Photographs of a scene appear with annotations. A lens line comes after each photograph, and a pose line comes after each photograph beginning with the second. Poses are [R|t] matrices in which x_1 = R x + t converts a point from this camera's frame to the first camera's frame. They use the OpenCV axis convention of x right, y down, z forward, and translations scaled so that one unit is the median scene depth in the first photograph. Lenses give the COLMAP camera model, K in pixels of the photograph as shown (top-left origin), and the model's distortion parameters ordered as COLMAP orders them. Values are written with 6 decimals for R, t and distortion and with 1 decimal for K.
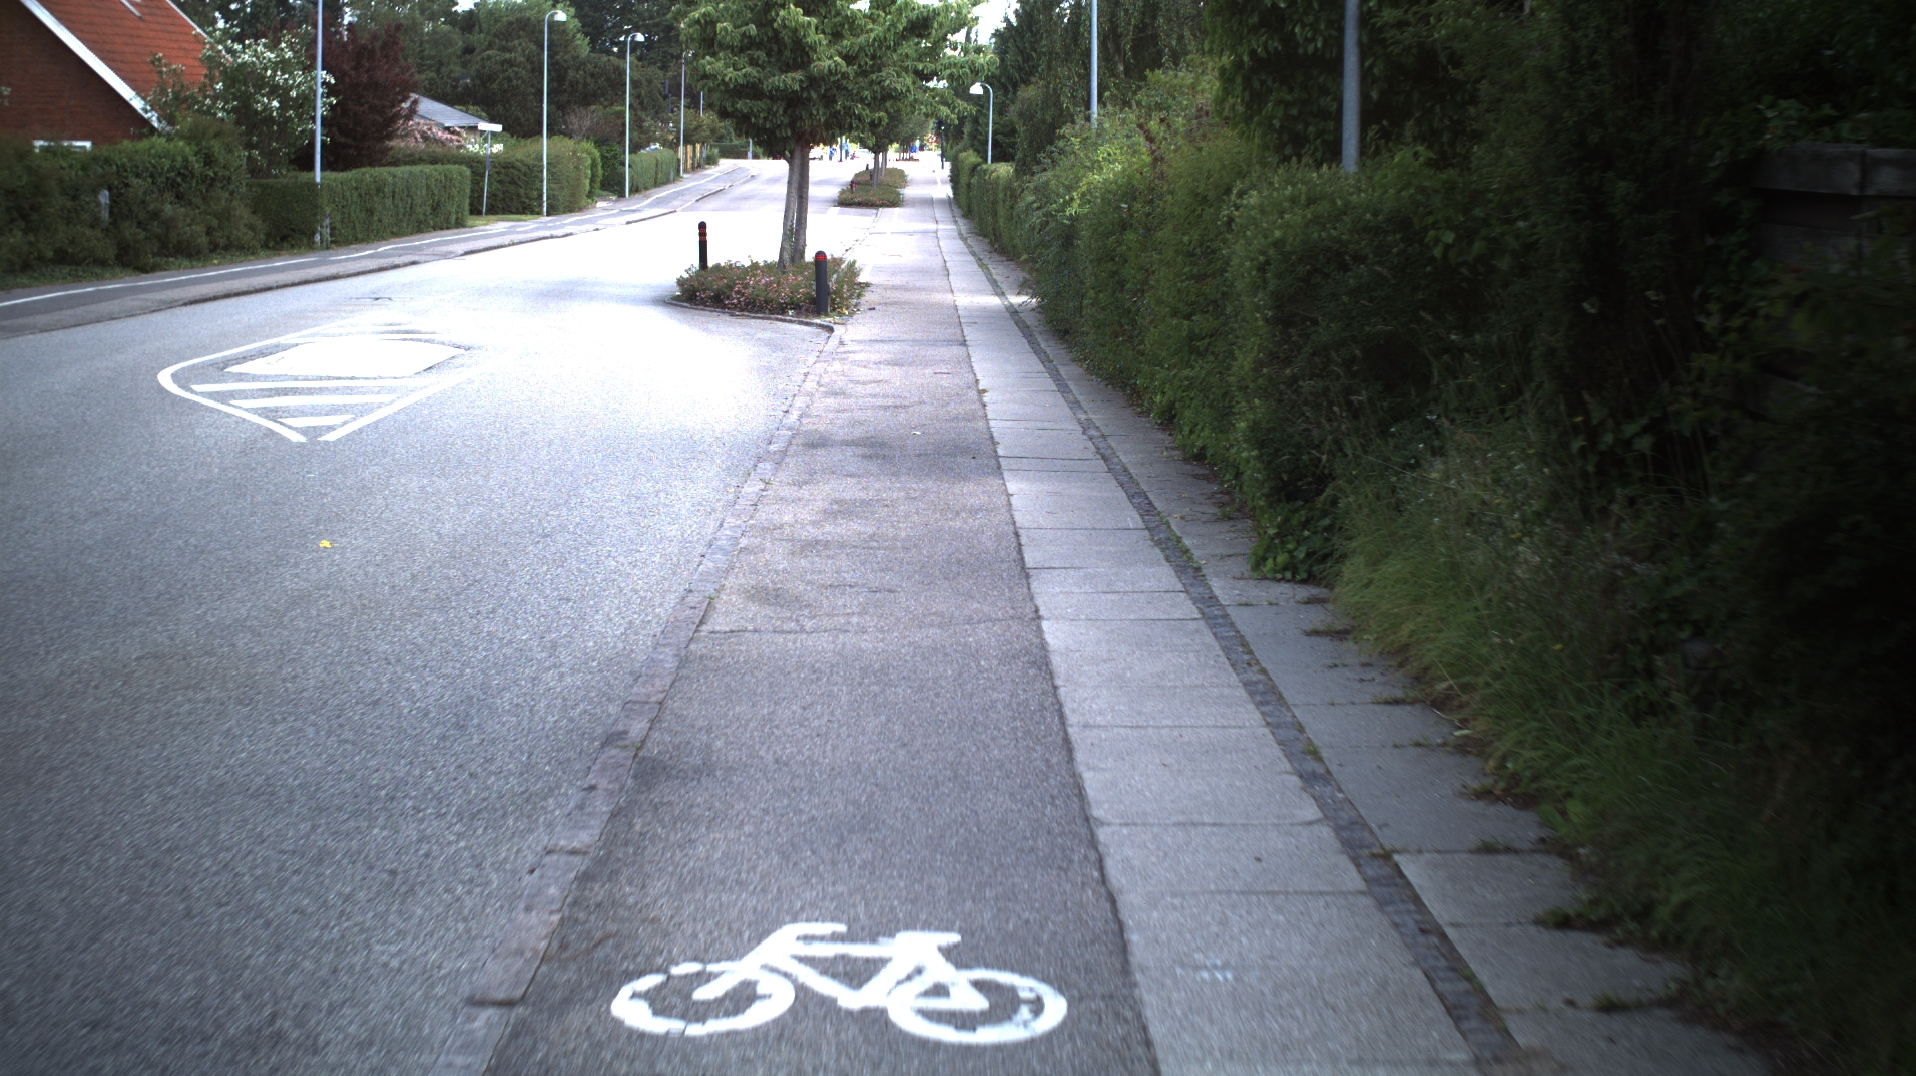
lens RADIAL K [[4499.1, 0, 952.0], [0, 4499.1, 549.7], [0, 0, 1]] dist [-0.356848, 0.000000]
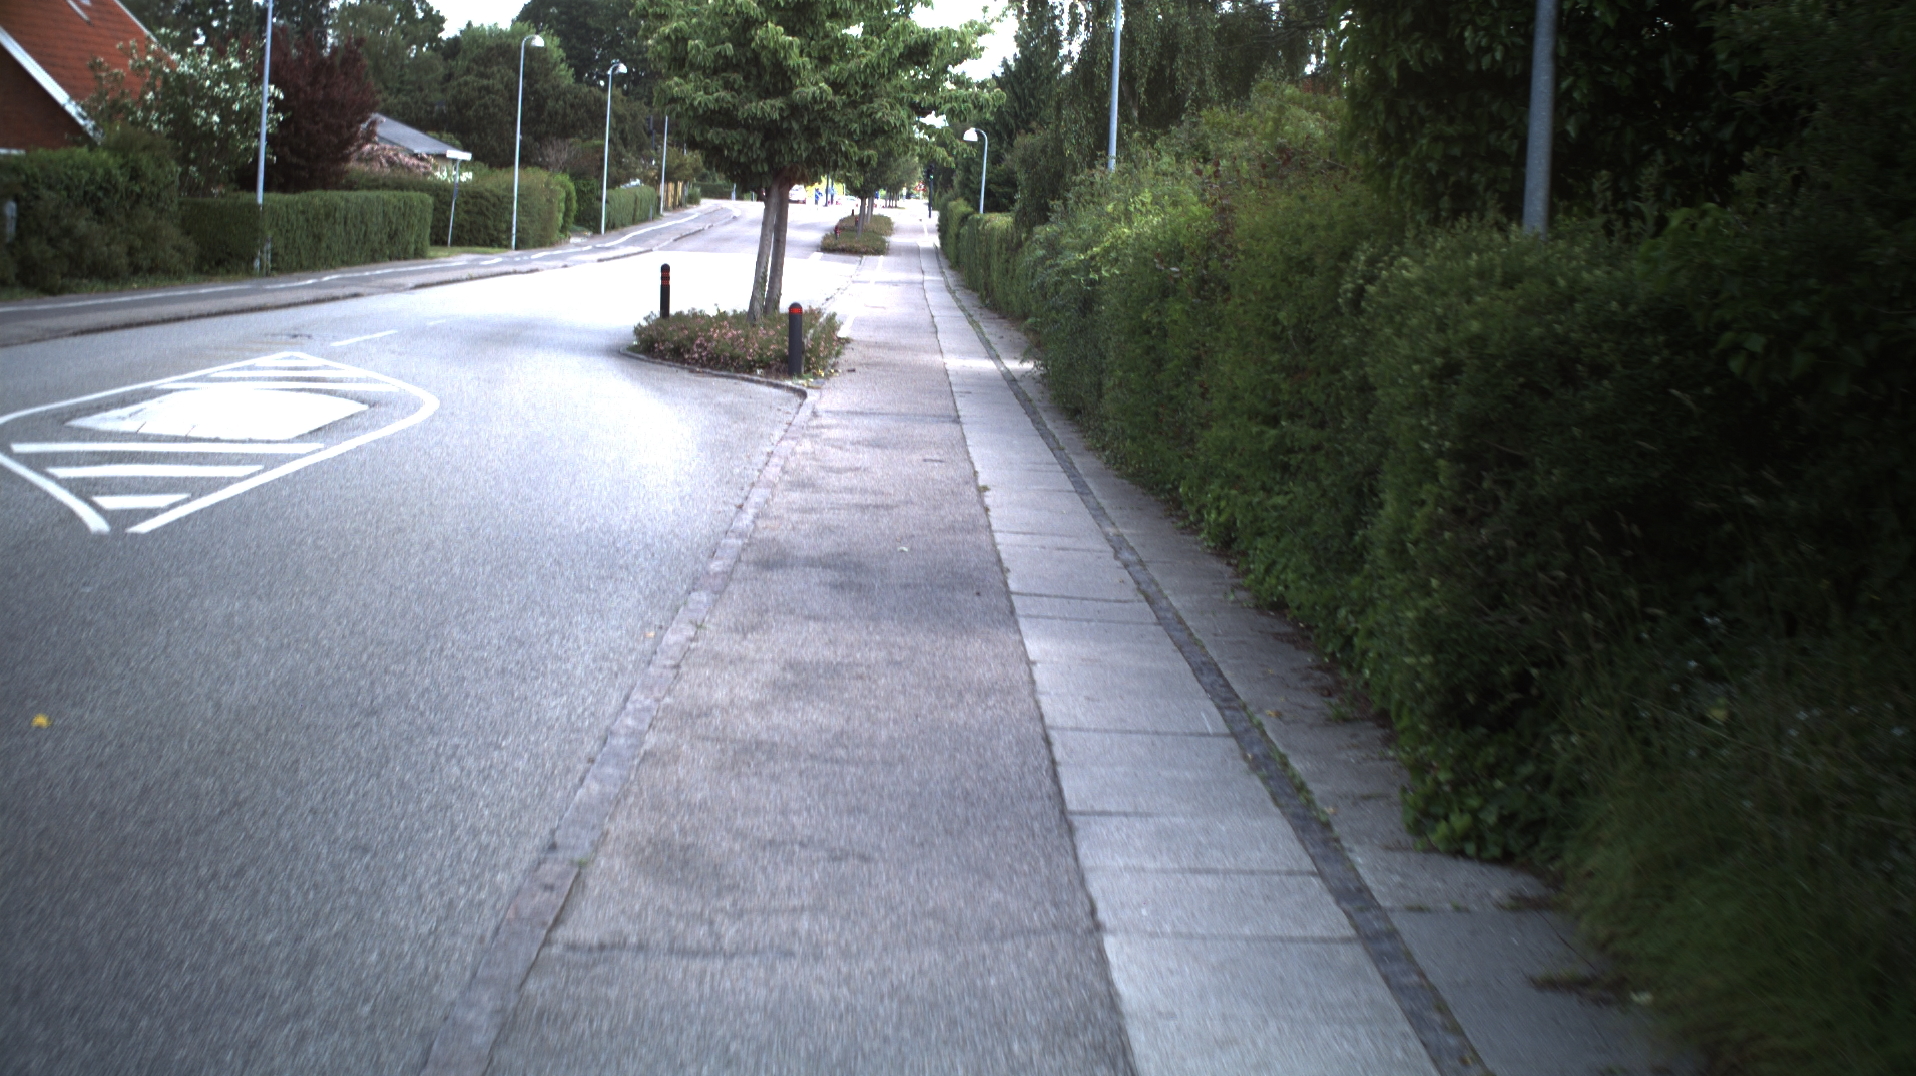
lens RADIAL K [[4492.7, 0, 966.4], [0, 4492.7, 526.3], [0, 0, 1]] dist [-0.349167, 0.000000]
pose [[0.999174, 0.039577, 0.009230, -0.001694], [-0.039421, 0.999087, -0.016490, -0.007171], [-0.009874, 0.016112, 0.999821, 0.090360]]
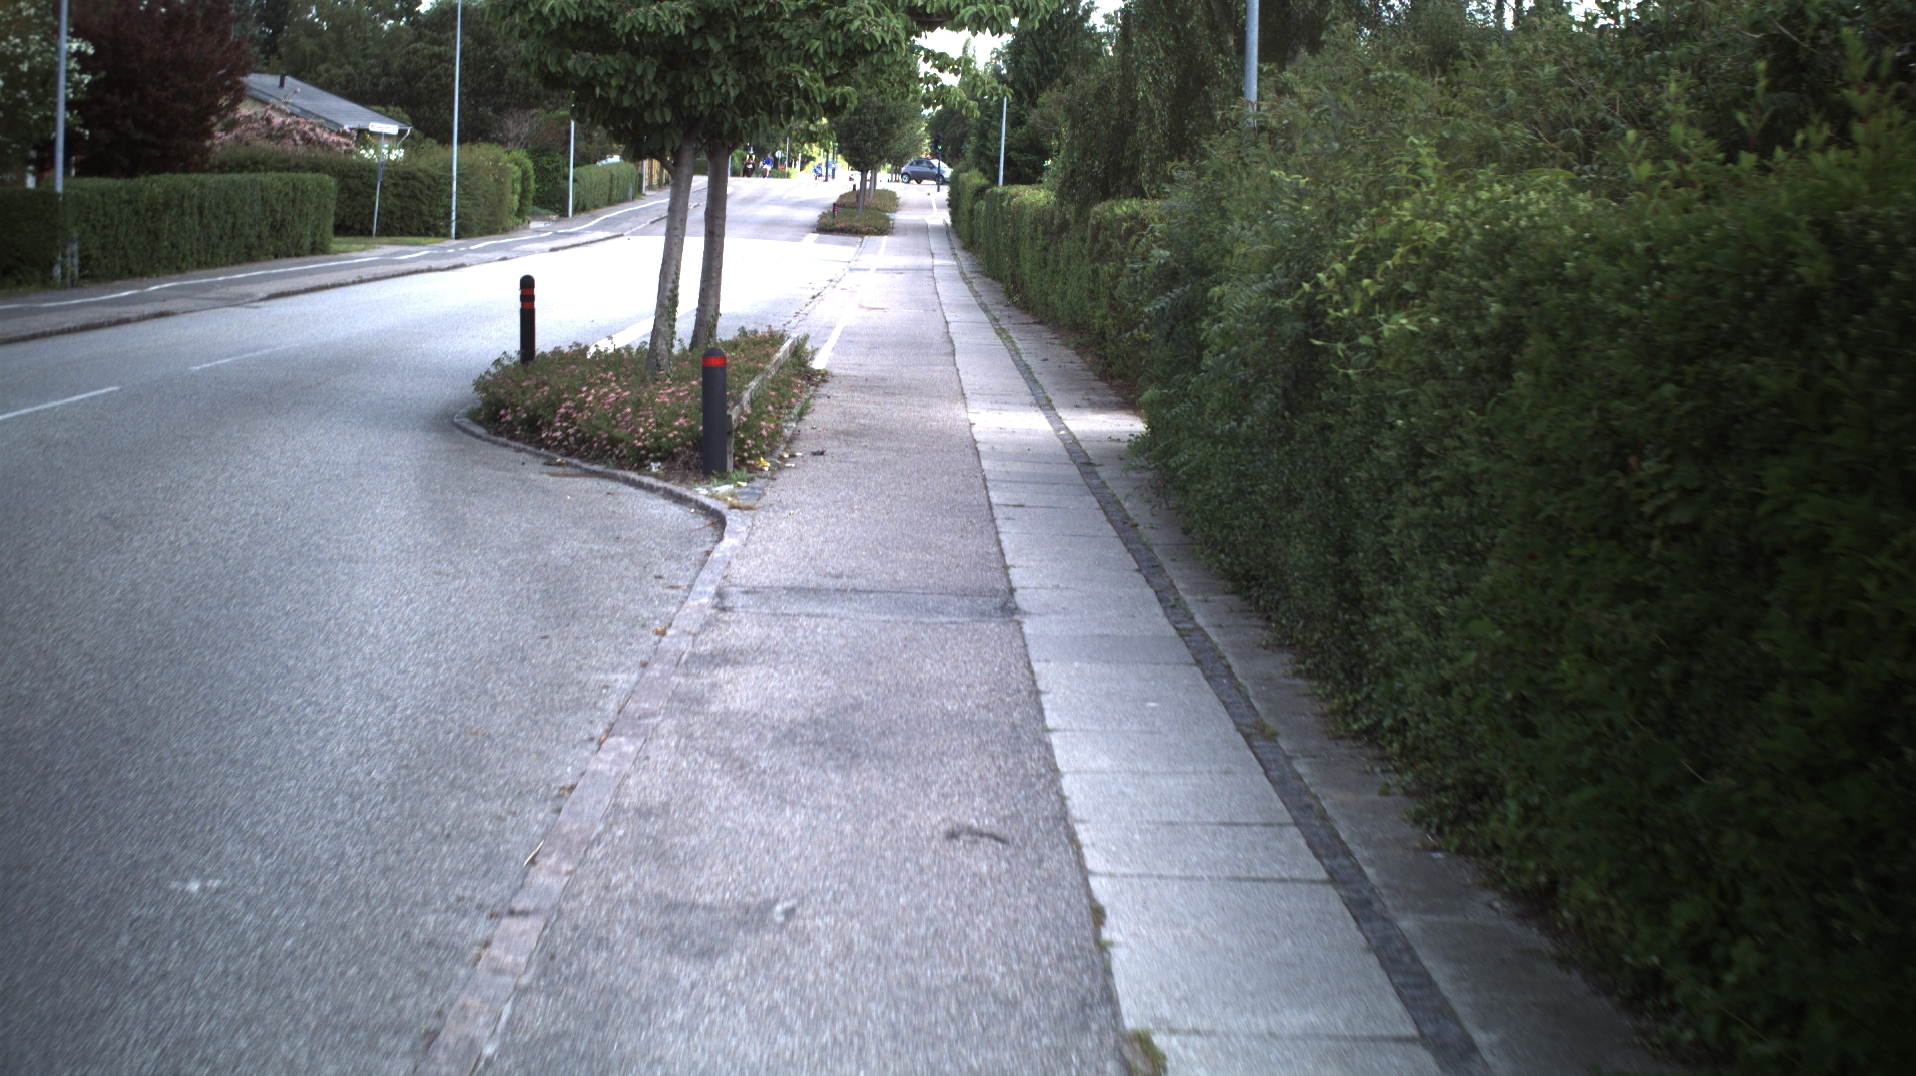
lens RADIAL K [[4495.5, 0, 955.2], [0, 4495.5, 533.9], [0, 0, 1]] dist [-0.387276, 0.000000]
pose [[0.999761, 0.021518, 0.003873, -0.002719], [-0.021484, 0.999732, -0.008649, -0.030322], [-0.004058, 0.008564, 0.999955, 0.358729]]
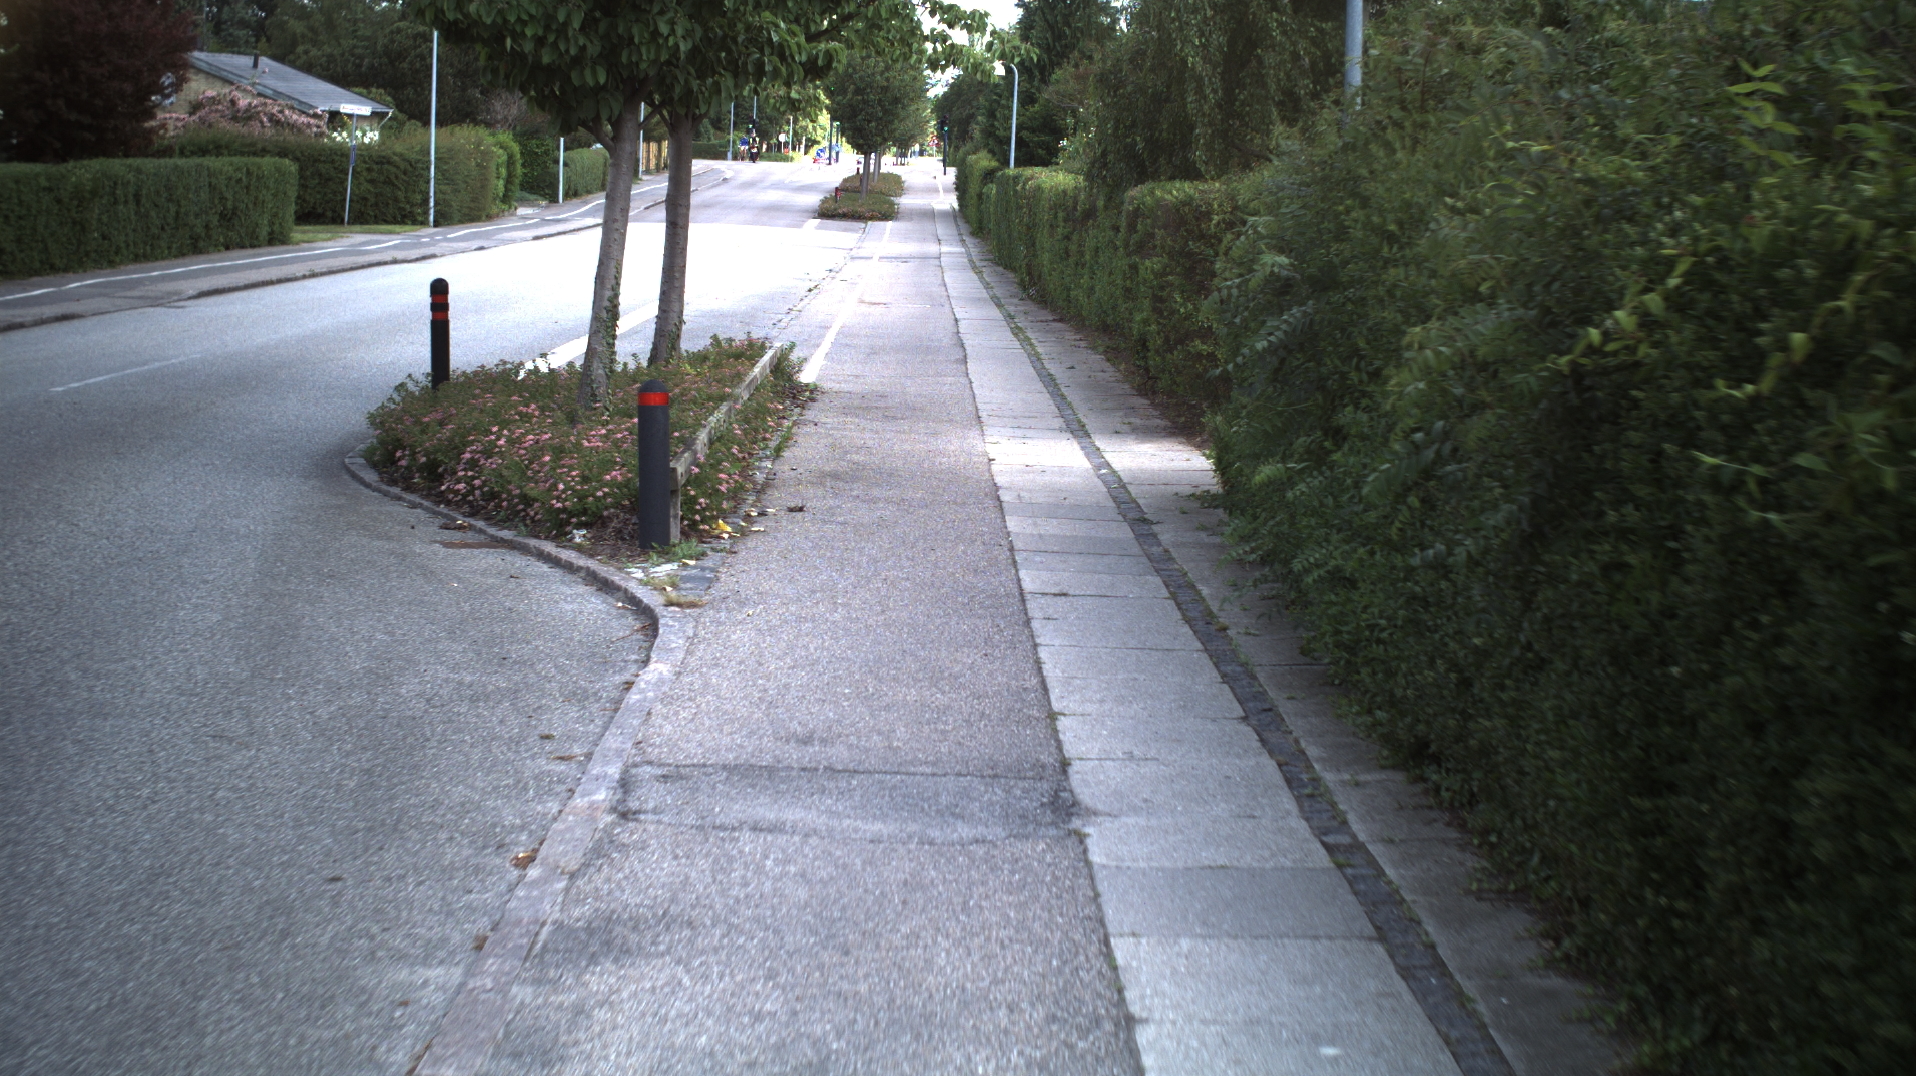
lens RADIAL K [[4495.5, 0, 961.2], [0, 4495.5, 542.0], [0, 0, 1]] dist [-0.387276, 0.000000]
pose [[0.999832, 0.017953, 0.003749, -0.003216], [-0.017941, 0.999834, -0.003163, -0.037701], [-0.003806, 0.003095, 0.999988, 0.448228]]
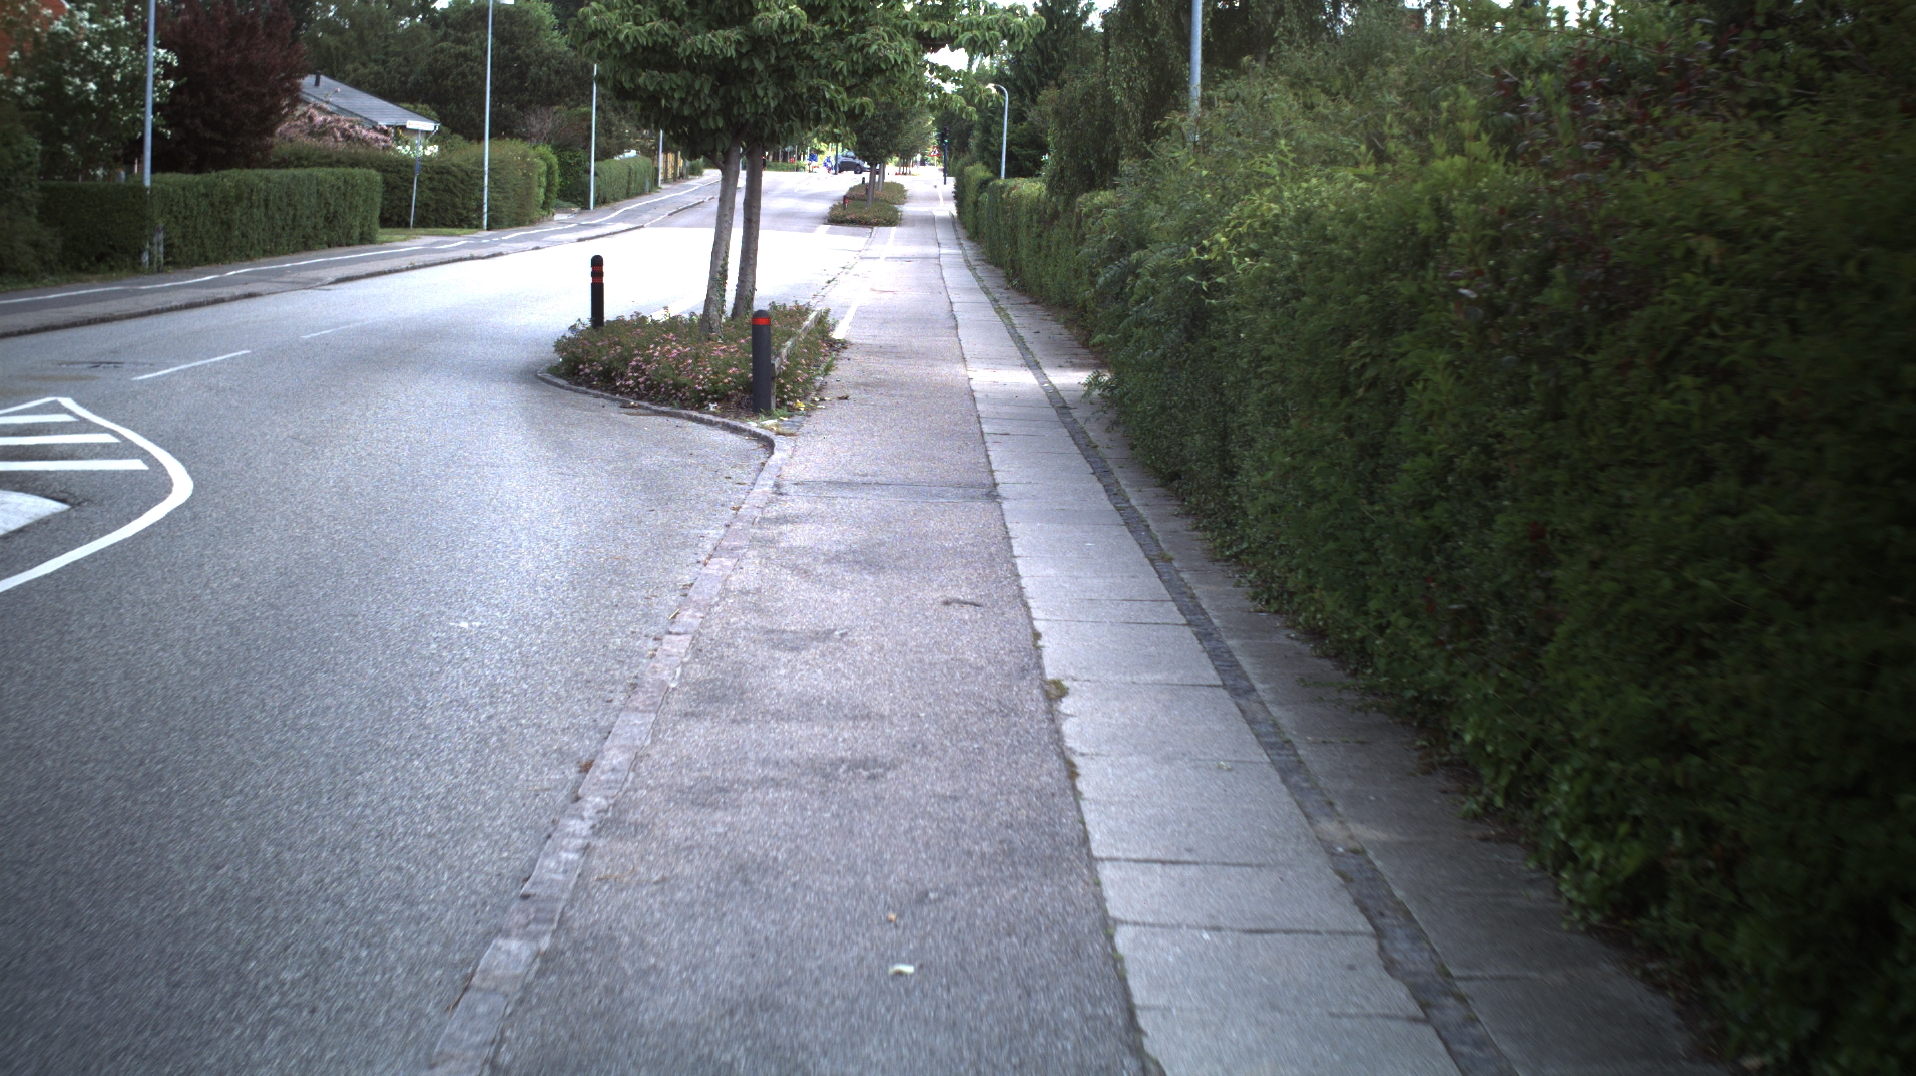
lens RADIAL K [[4495.5, 0, 960.5], [0, 4495.5, 543.5], [0, 0, 1]] dist [-0.387276, 0.000000]
pose [[0.999809, 0.019275, 0.003334, -0.002064], [-0.019258, 0.999803, -0.004845, -0.022761], [-0.003427, 0.004780, 0.999983, 0.269553]]
